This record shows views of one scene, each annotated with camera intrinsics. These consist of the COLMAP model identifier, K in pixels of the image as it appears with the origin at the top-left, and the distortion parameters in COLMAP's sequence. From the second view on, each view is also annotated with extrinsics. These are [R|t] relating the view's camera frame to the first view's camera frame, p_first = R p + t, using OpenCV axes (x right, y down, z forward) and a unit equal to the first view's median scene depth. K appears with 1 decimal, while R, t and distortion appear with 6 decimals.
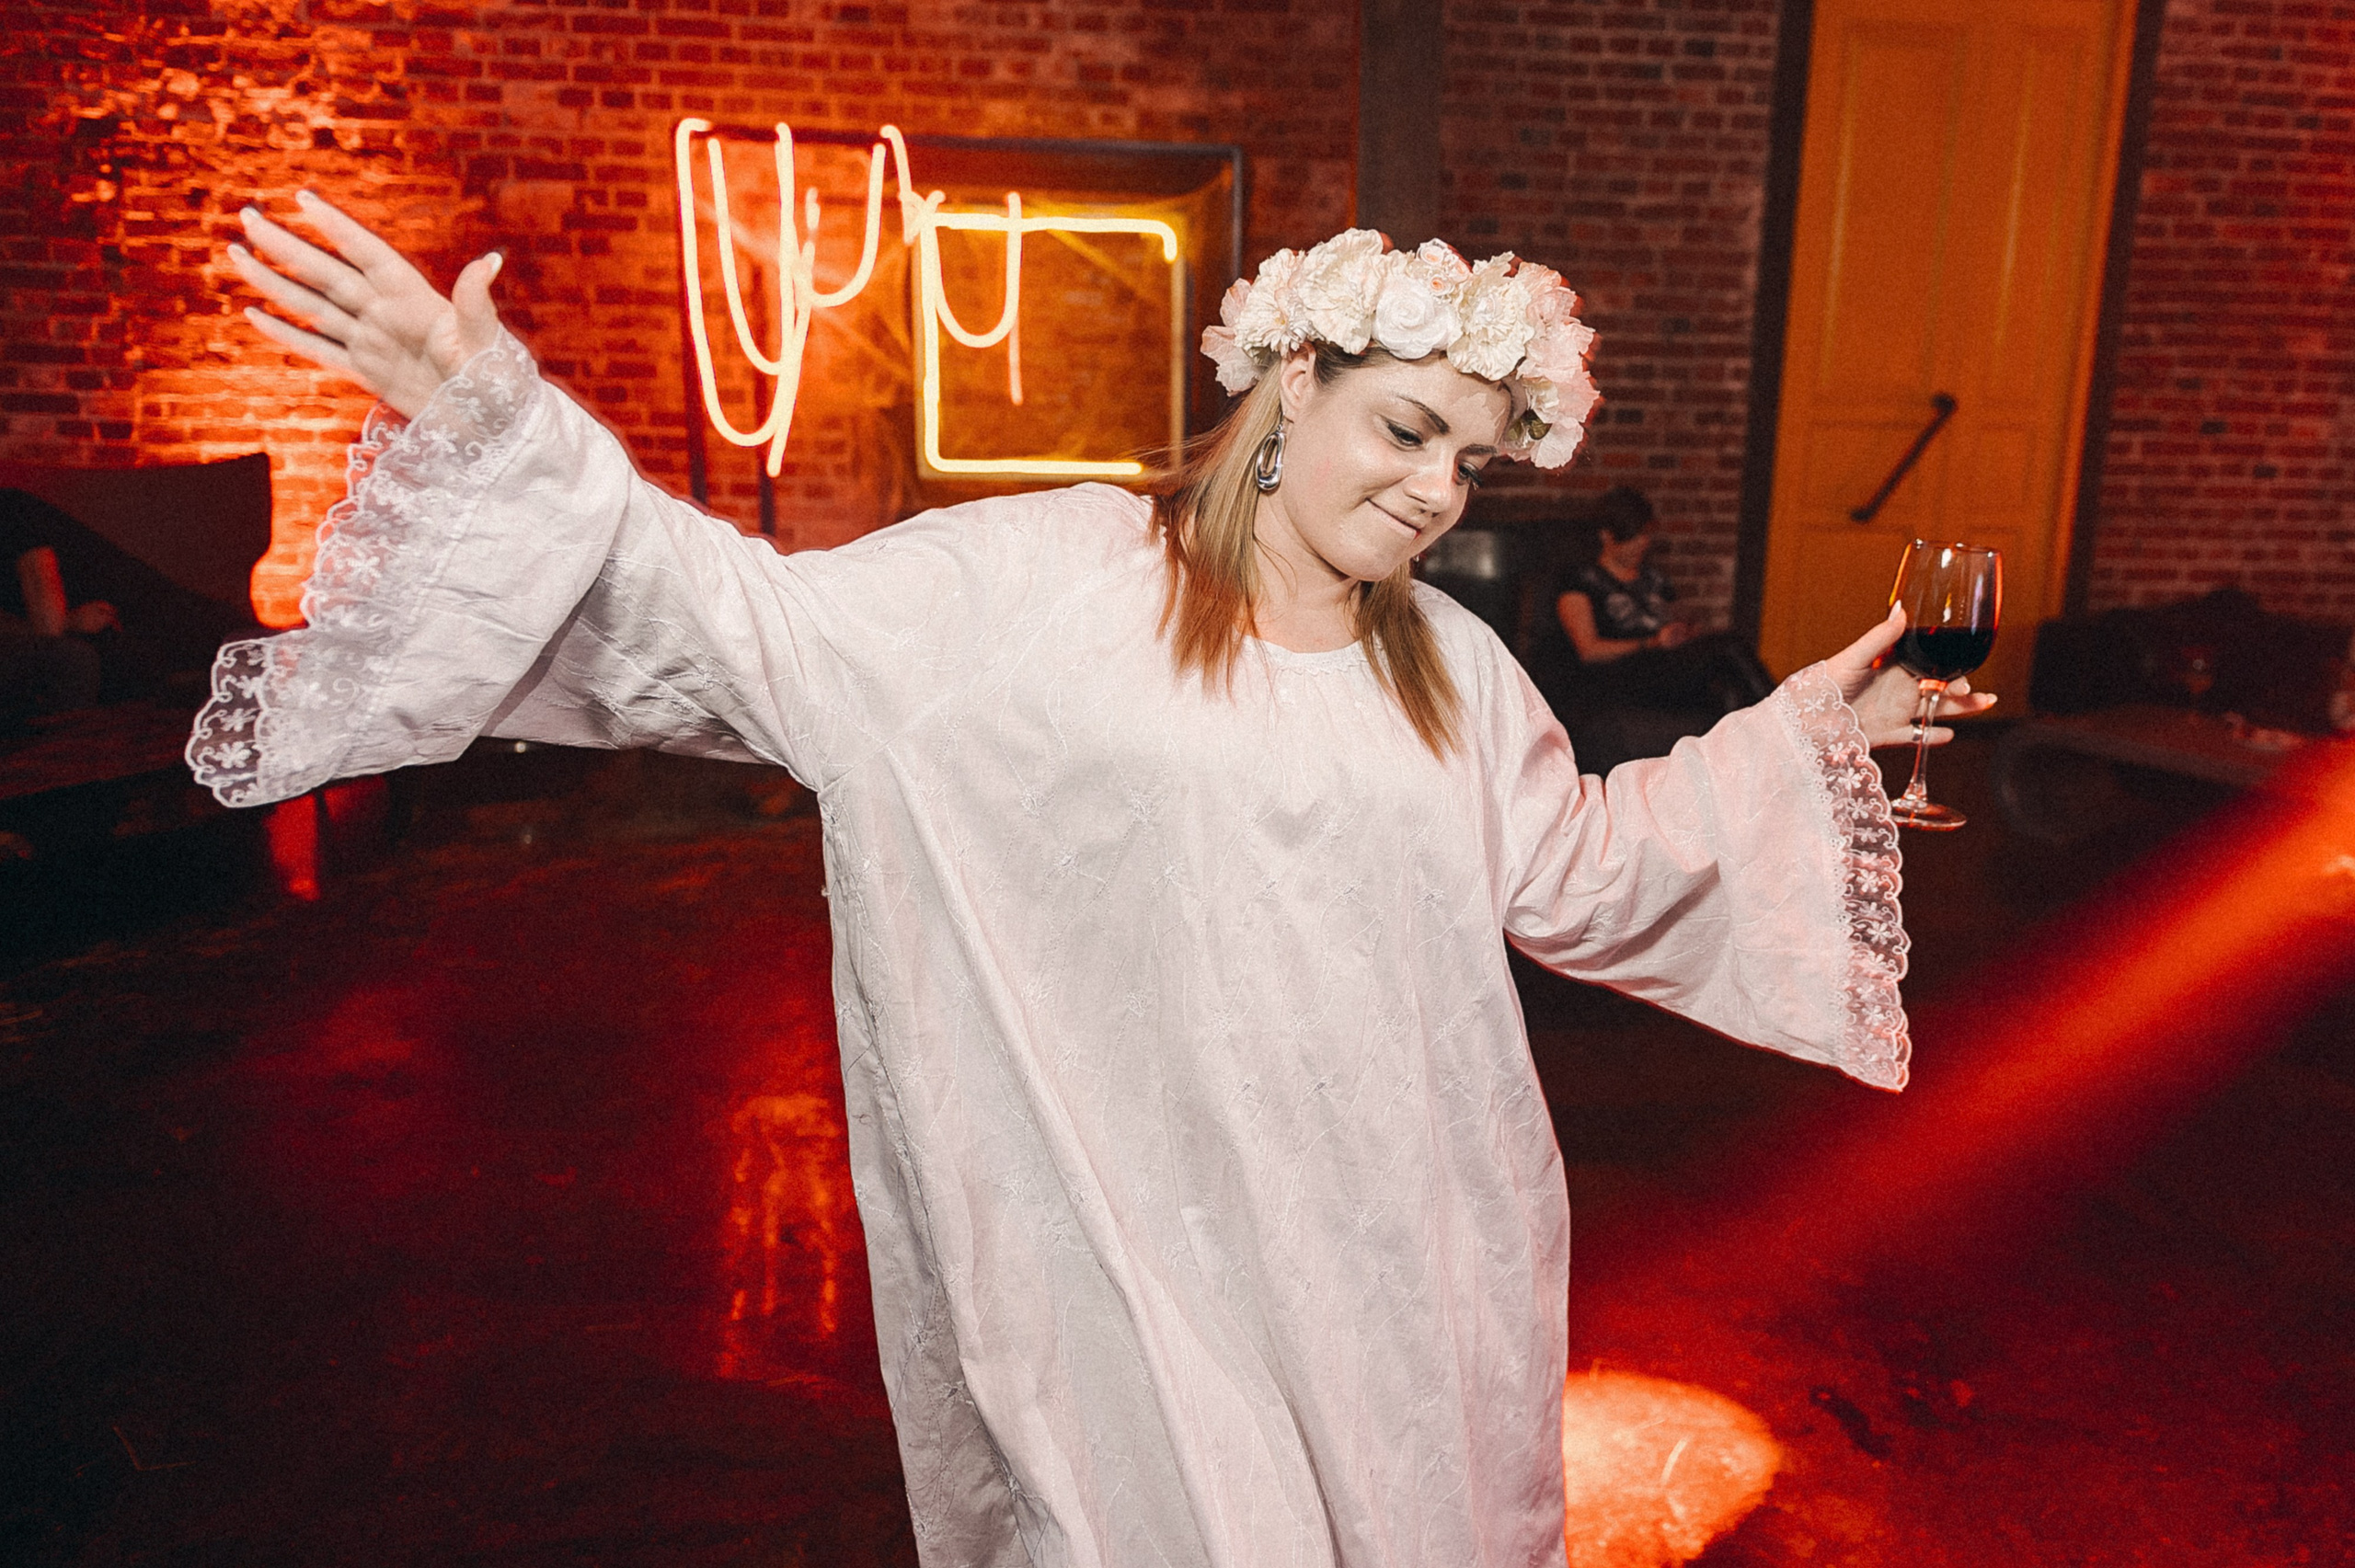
lens RADIAL K [[1595.9, 0, 1267.4], [0, 1595.9, 692.7], [0, 0, 1]] dist [0.000491, 0.008325]
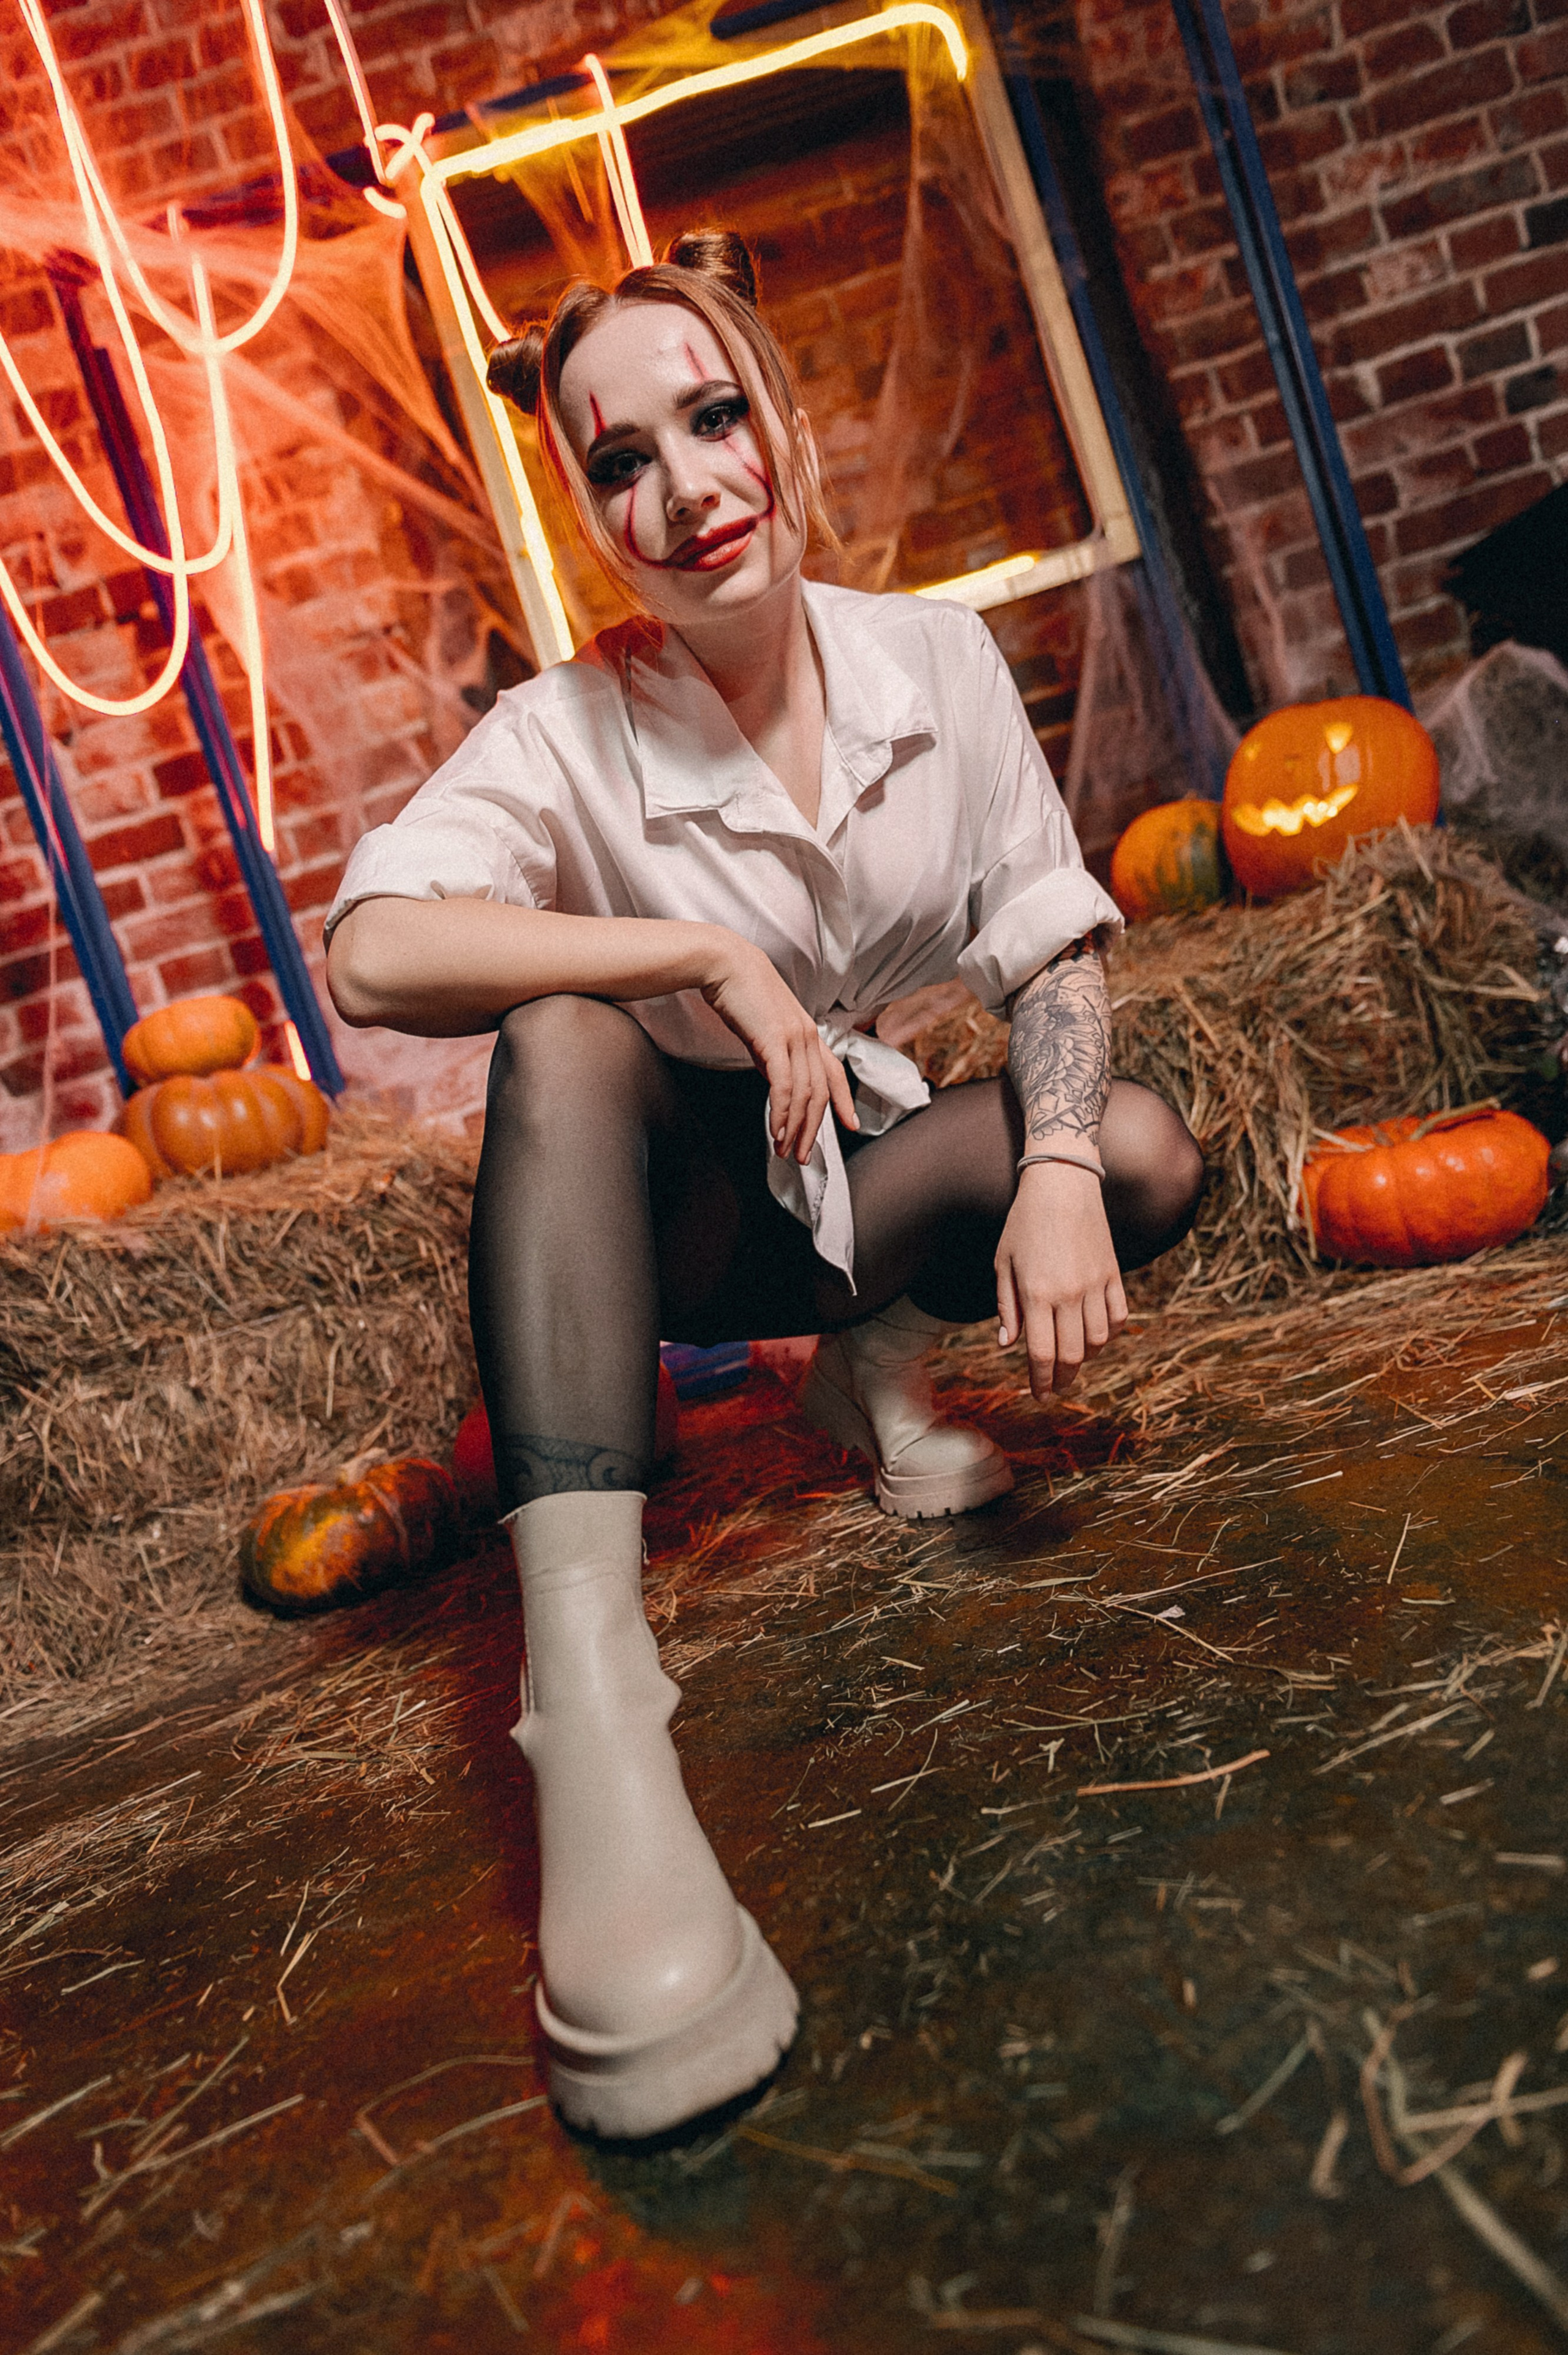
lens RADIAL K [[1596.0, 0, 775.3], [0, 1596.0, 1182.0], [0, 0, 1]] dist [0.000491, 0.008325]
pose [[0.939072, -0.306890, -0.154799, -0.131664], [0.283105, 0.945986, -0.157995, 0.066052], [0.194925, 0.104544, 0.975231, 0.585577]]
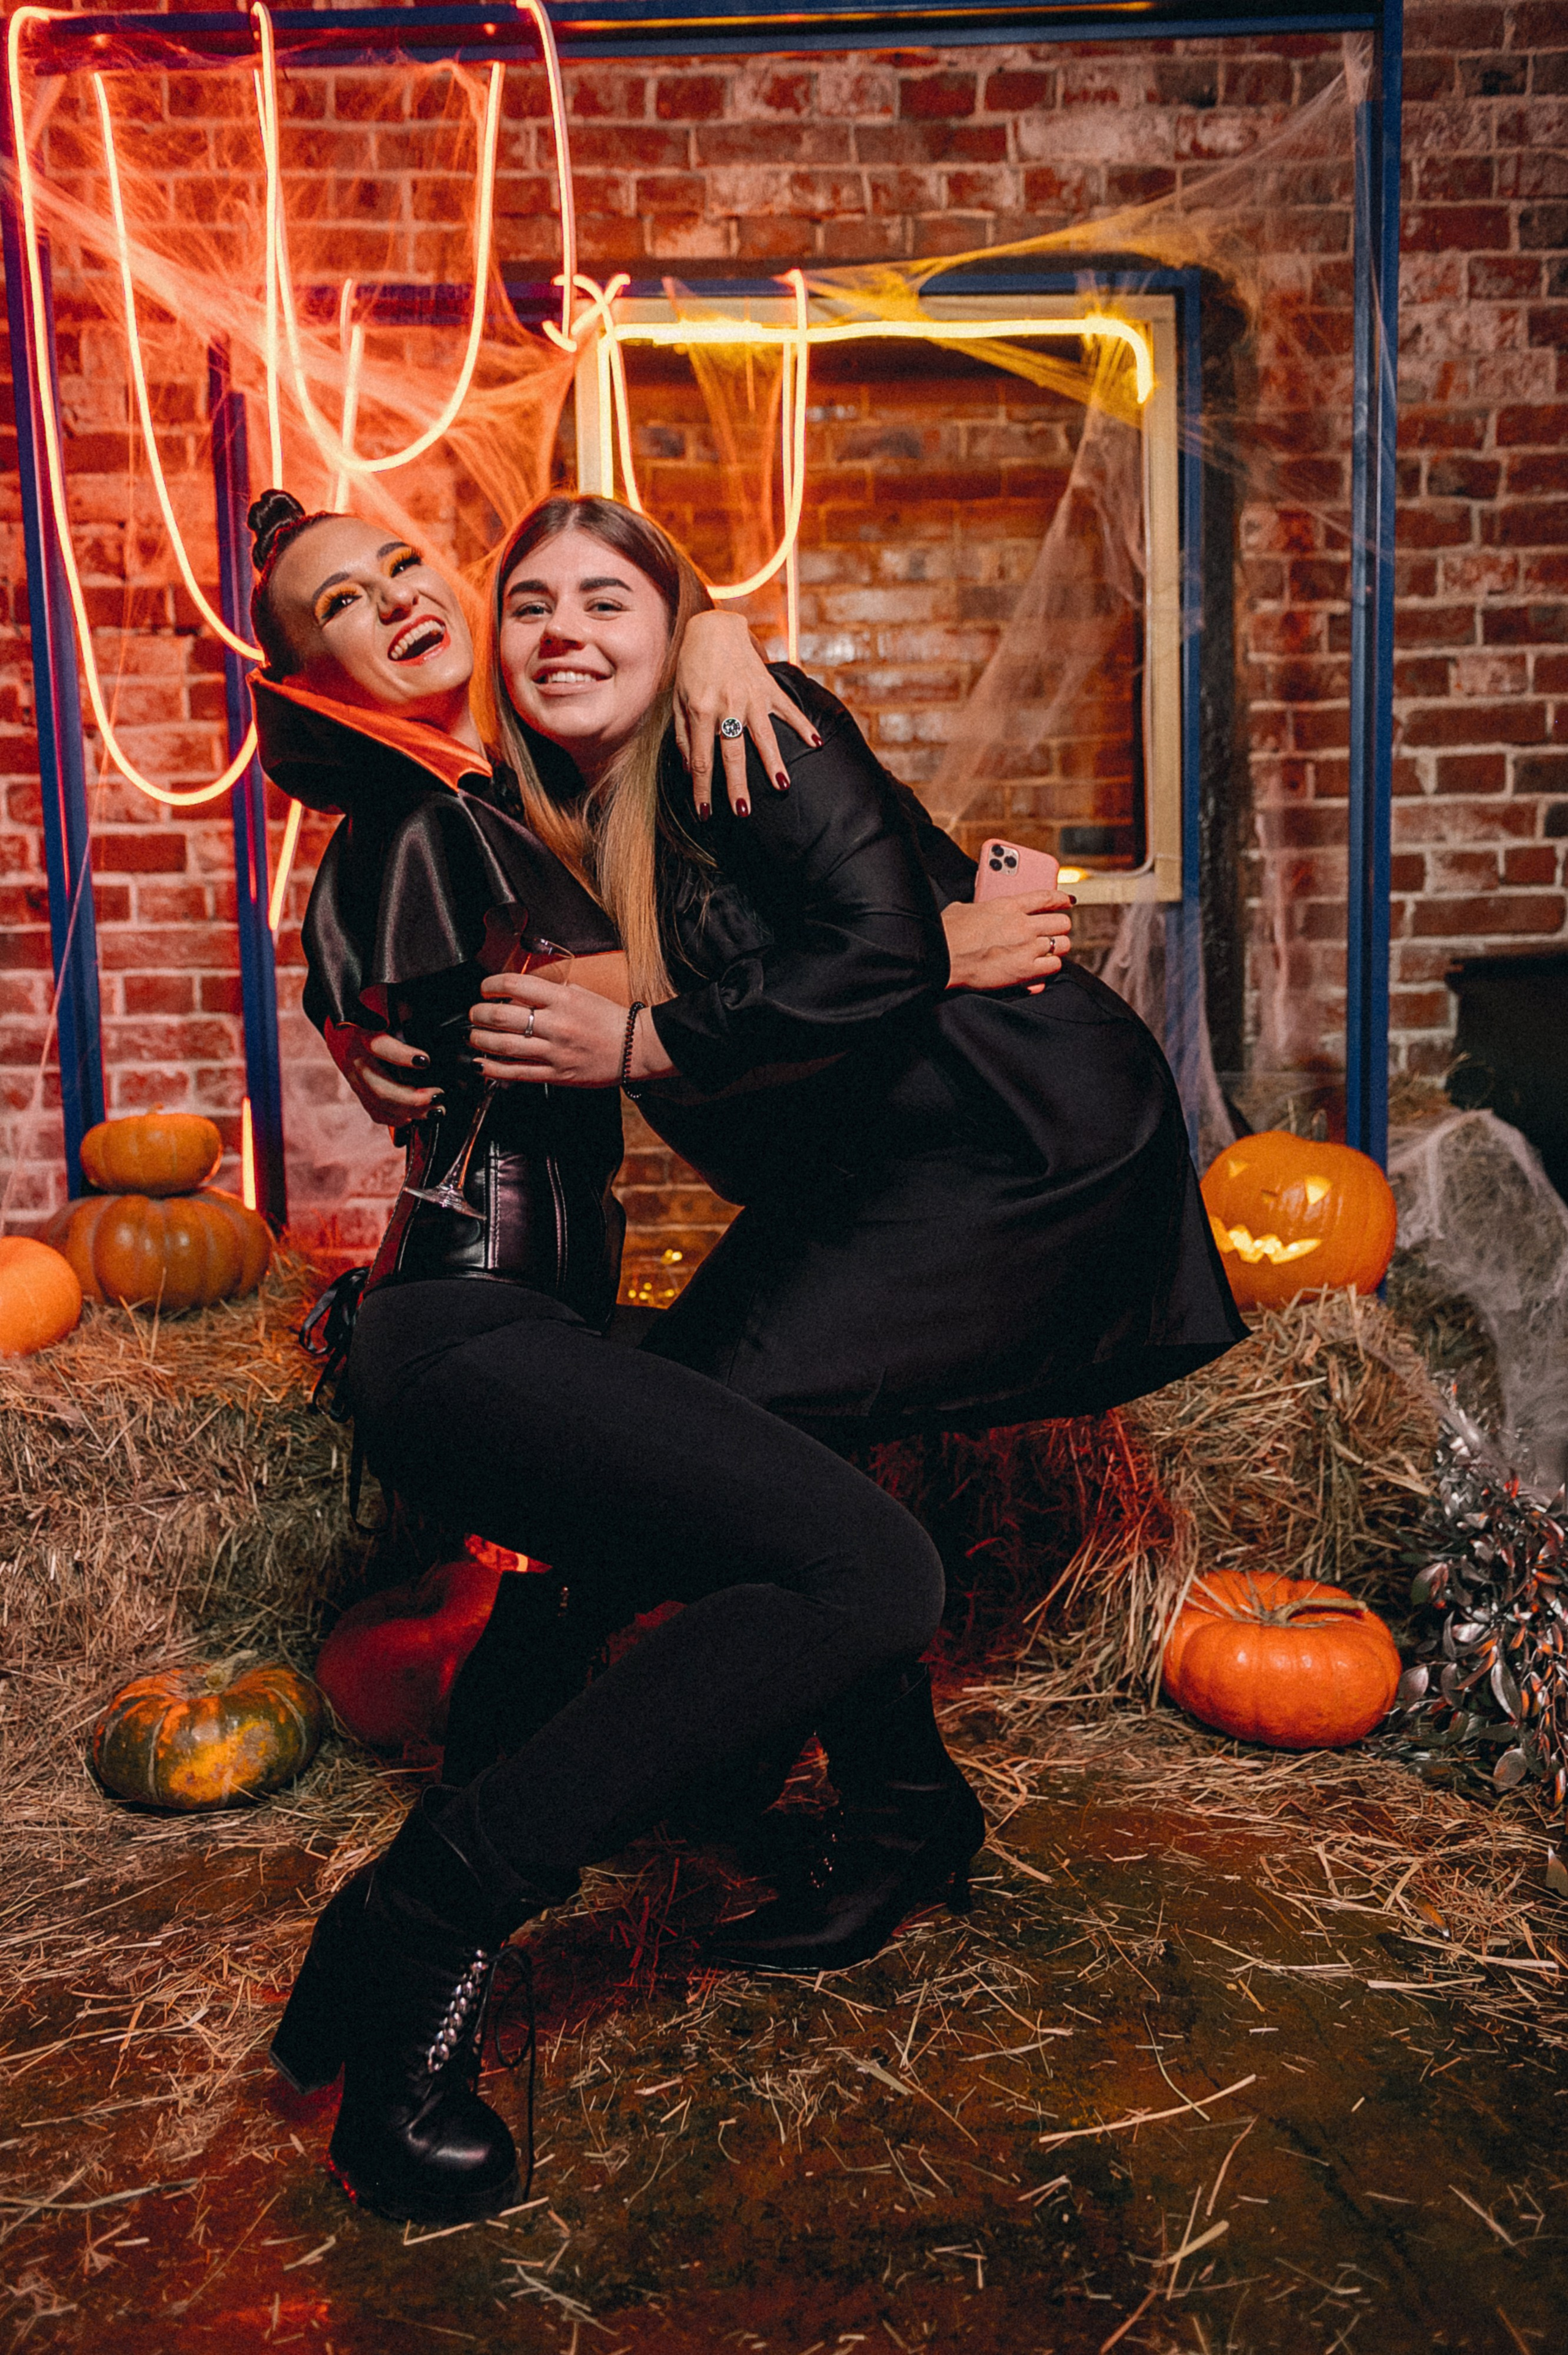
lens RADIAL K [[1596.0, 0, 773.2], [0, 1596.0, 1188.8], [0, 0, 1]] dist [0.000491, 0.008325]
pose [[0.995733, -0.044398, -0.080897, -0.134618], [0.034222, 0.991804, -0.123099, -0.002811], [0.085700, 0.119806, 0.989092, 0.566790]]
